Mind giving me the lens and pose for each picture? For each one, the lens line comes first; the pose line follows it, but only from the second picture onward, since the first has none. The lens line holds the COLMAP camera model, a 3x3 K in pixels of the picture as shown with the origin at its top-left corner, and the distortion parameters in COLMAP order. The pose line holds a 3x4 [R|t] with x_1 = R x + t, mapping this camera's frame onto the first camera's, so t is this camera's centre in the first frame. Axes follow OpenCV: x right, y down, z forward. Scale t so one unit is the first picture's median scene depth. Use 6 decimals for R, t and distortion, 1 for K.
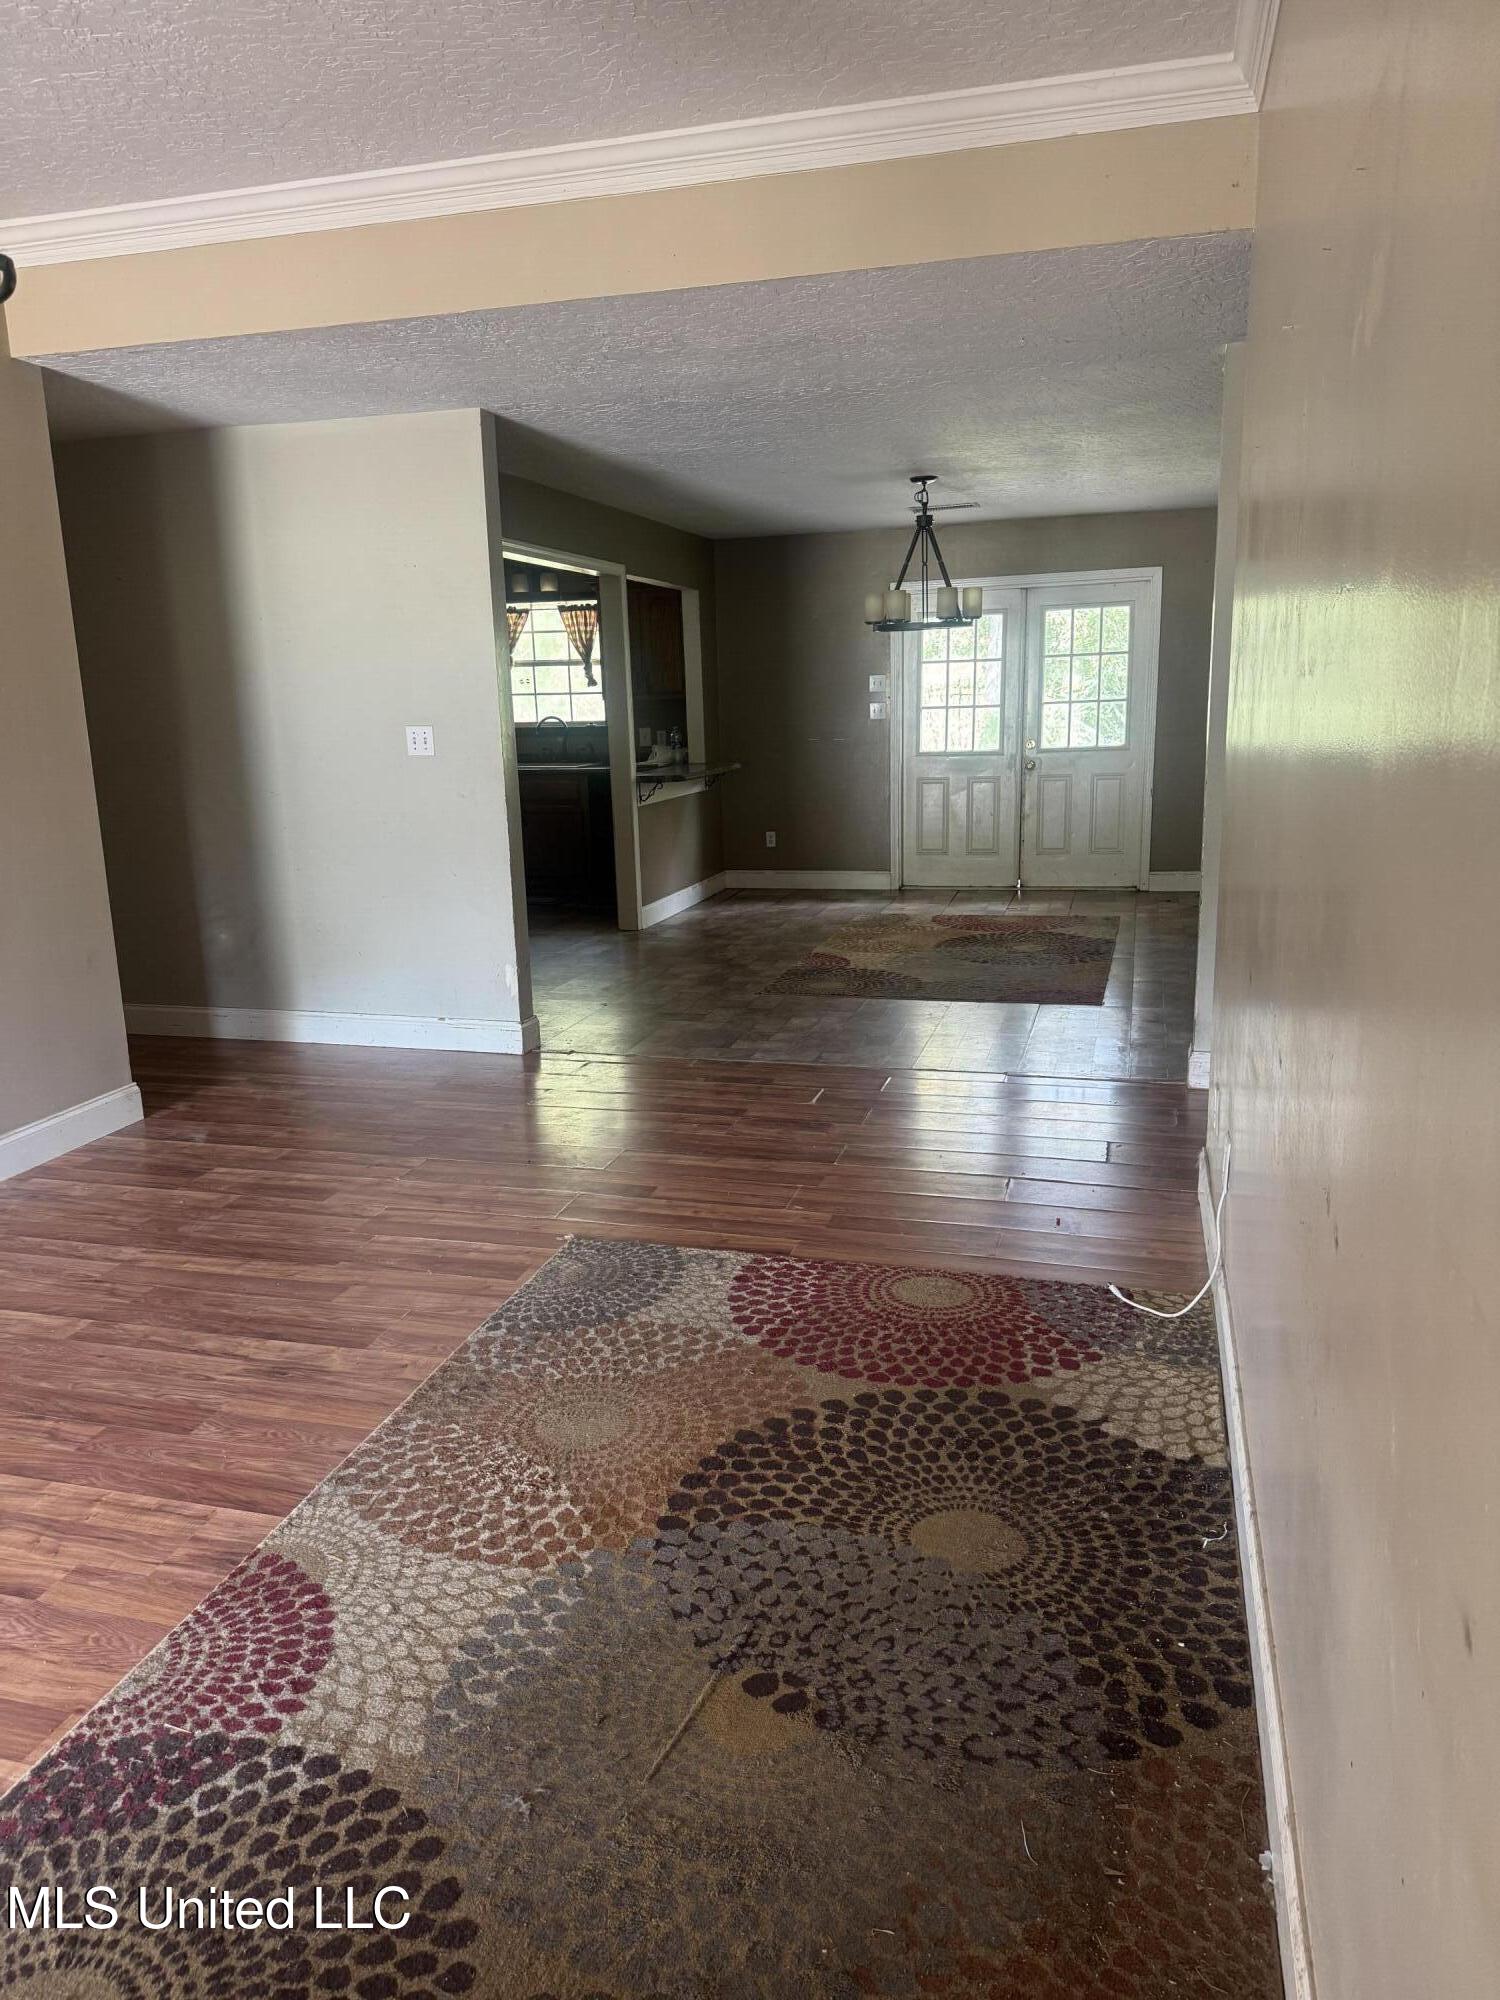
lens RADIAL K [[1408.3, 0, 742.5], [0, 1408.3, 994.0], [0, 0, 1]] dist [0.023609, -0.022944]
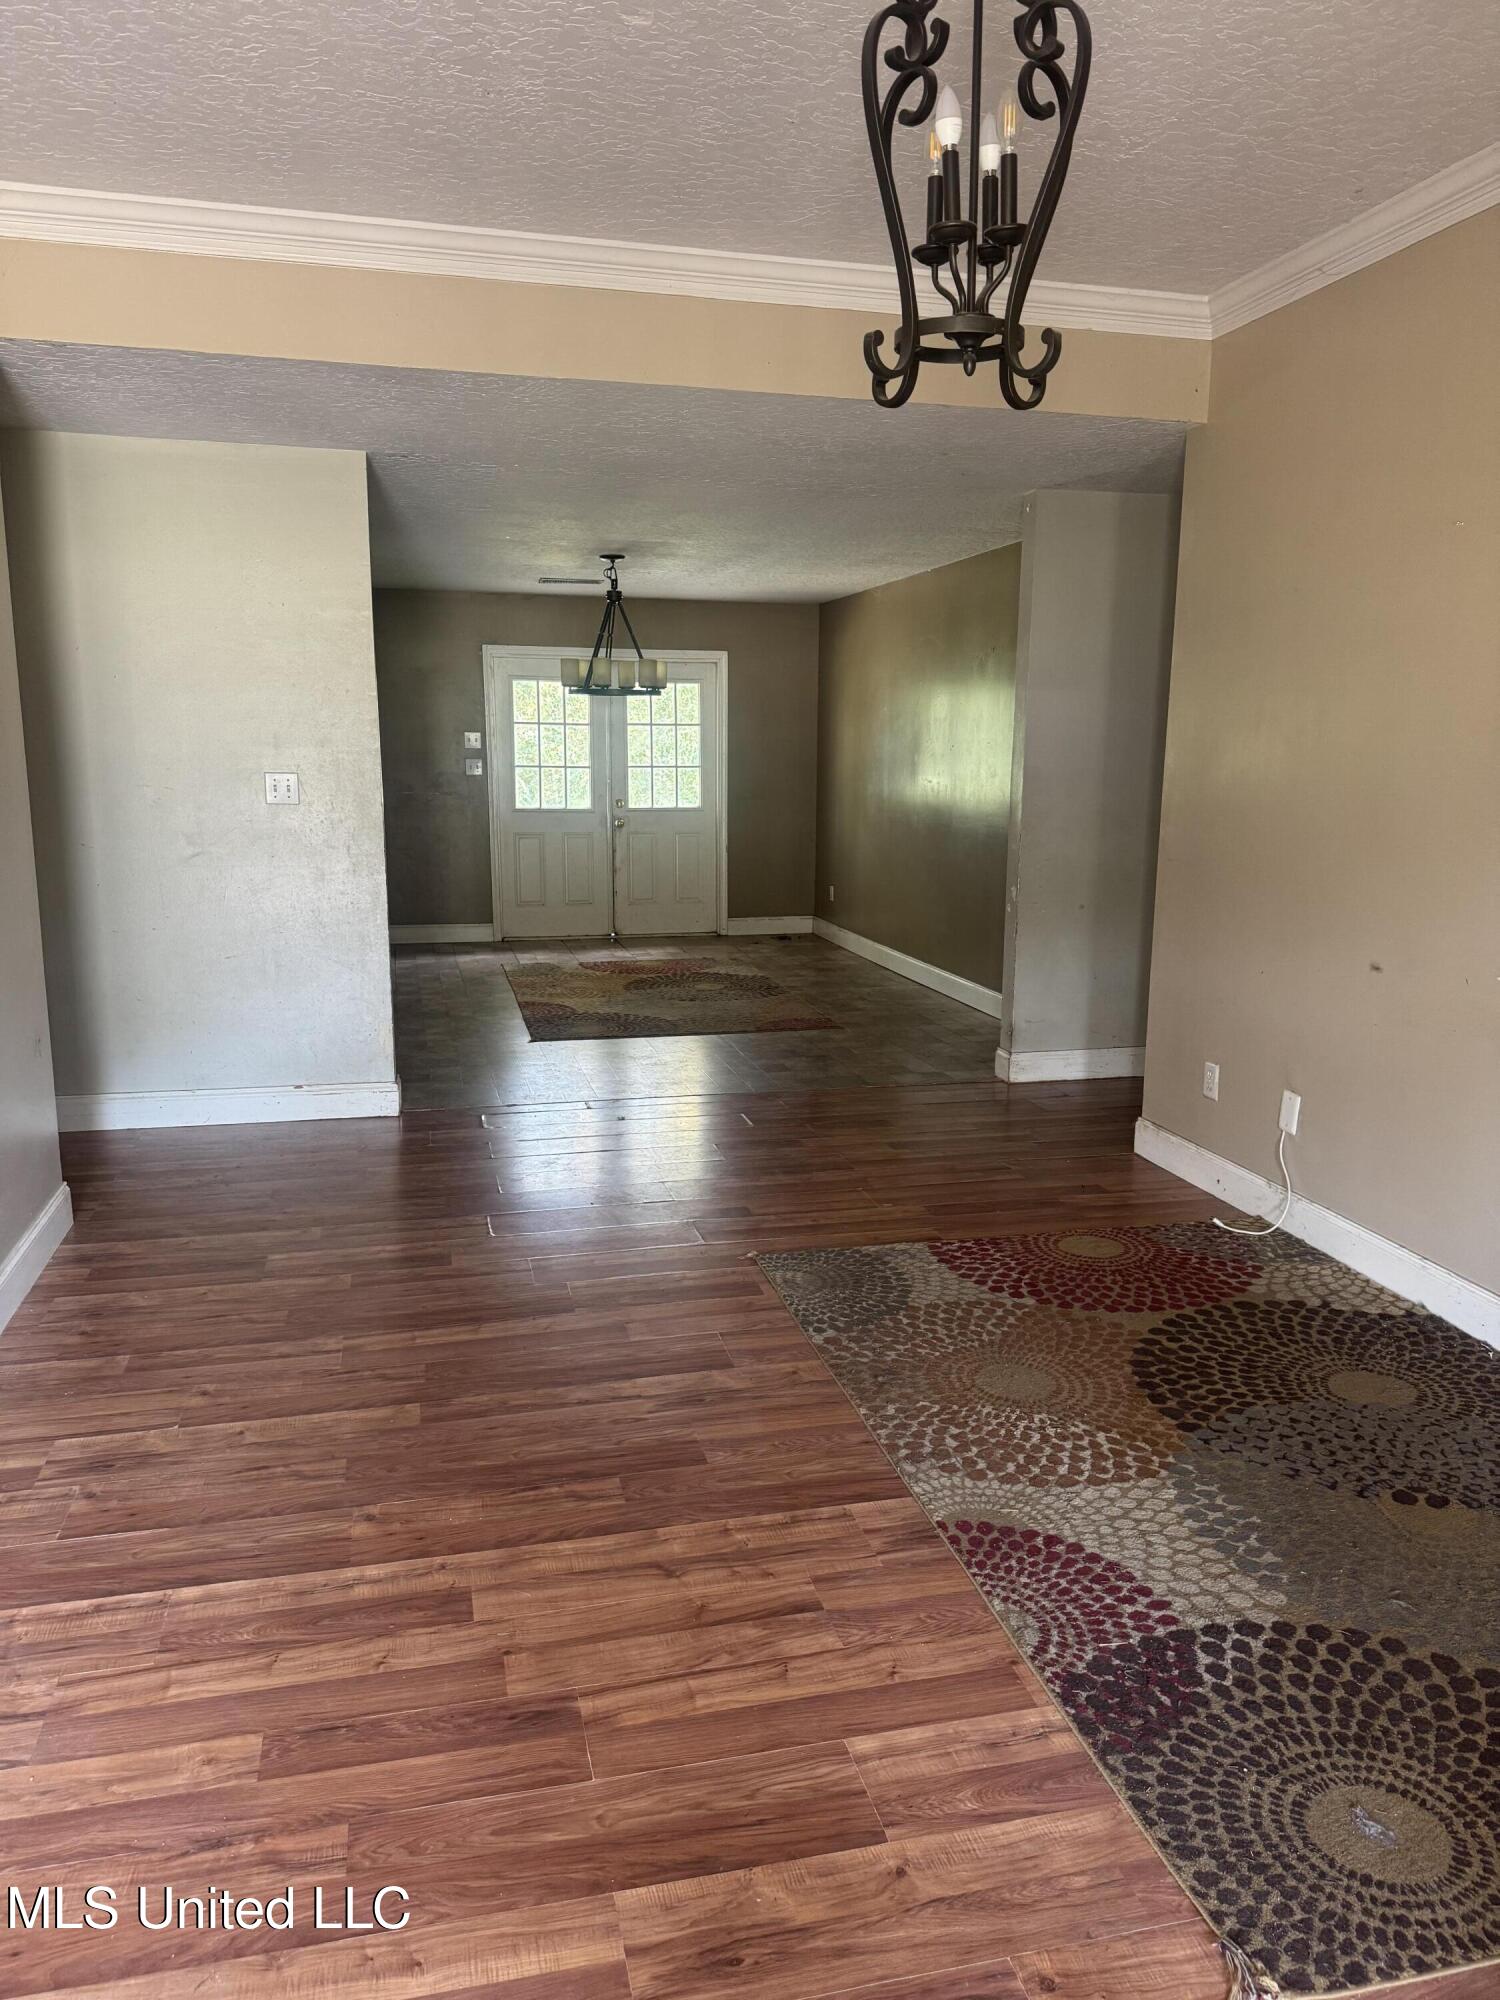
lens RADIAL K [[1408.3, 0, 738.7], [0, 1408.3, 995.2], [0, 0, 1]] dist [0.023609, -0.022944]
pose [[0.869936, -0.052901, 0.490319, -0.812640], [0.073336, 0.997053, -0.022541, -0.000516], [-0.487681, 0.055567, 0.871252, 0.082296]]
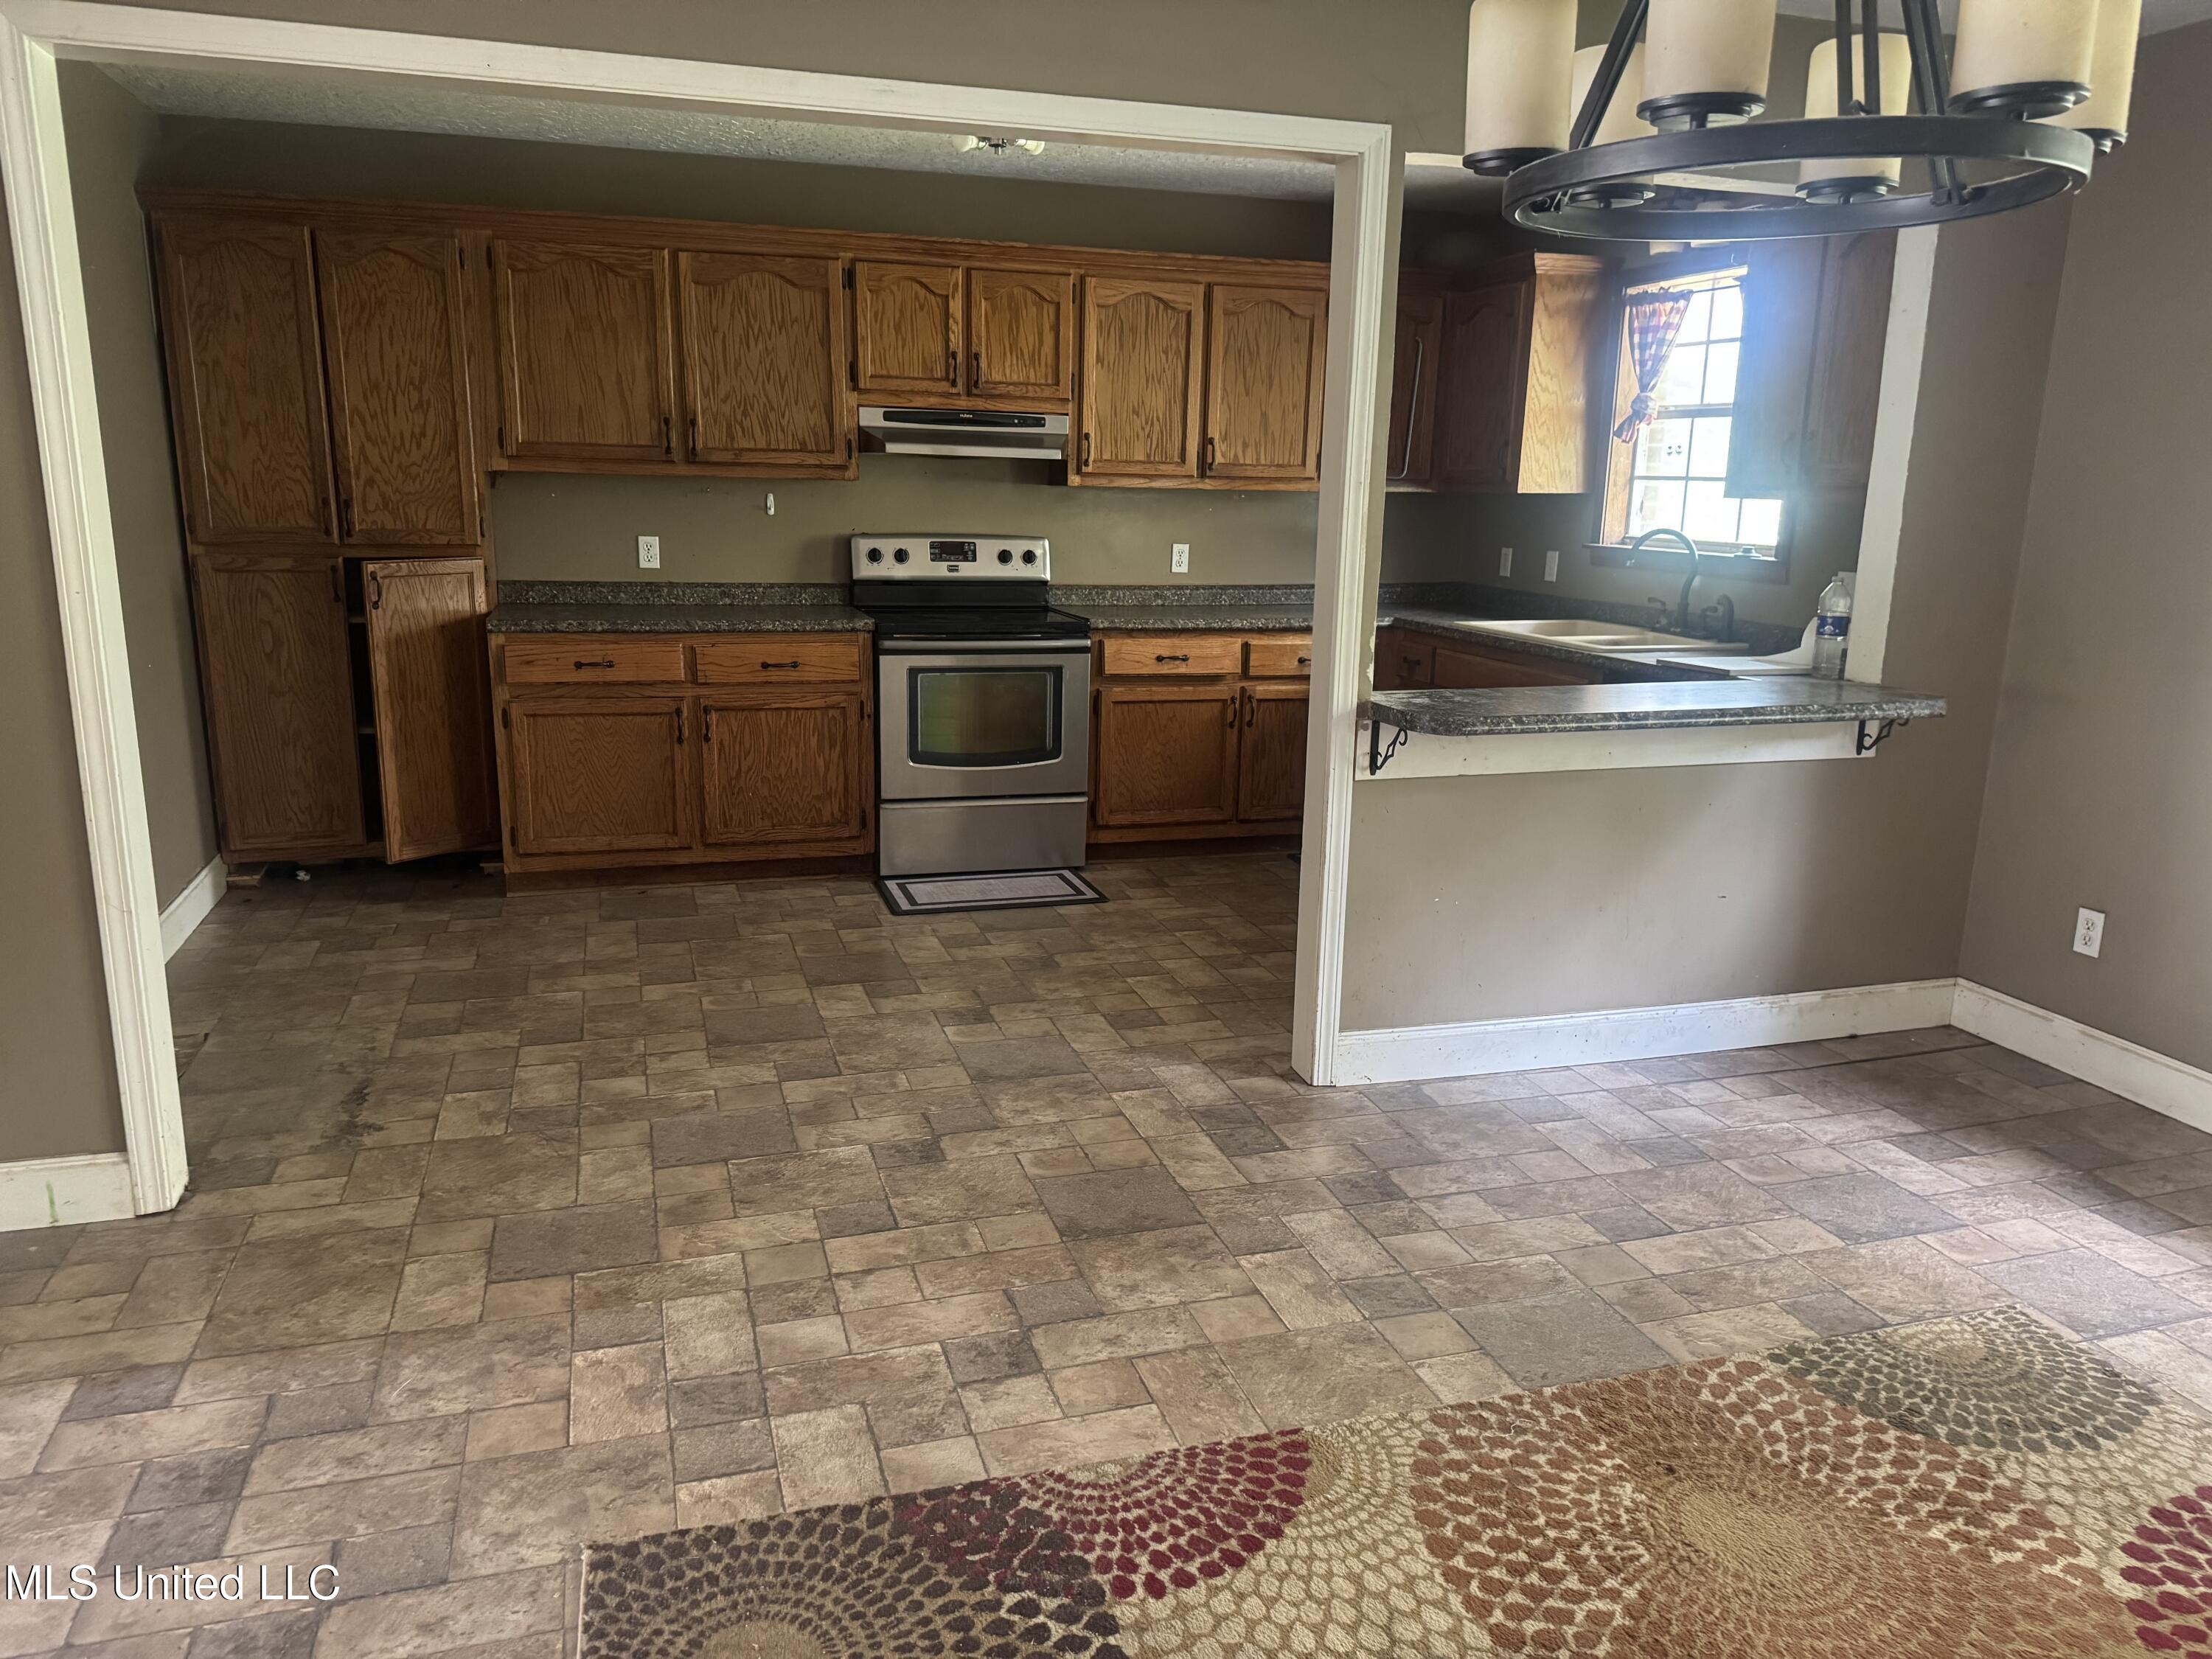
lens RADIAL K [[1557.6, 0, 1101.4], [0, 1557.6, 840.2], [0, 0, 1]] dist [0.023609, -0.022944]
pose [[0.537876, 0.235156, -0.809562, 0.255682], [-0.217308, 0.966530, 0.136371, -0.067624], [0.814535, 0.102573, 0.570974, 0.233680]]
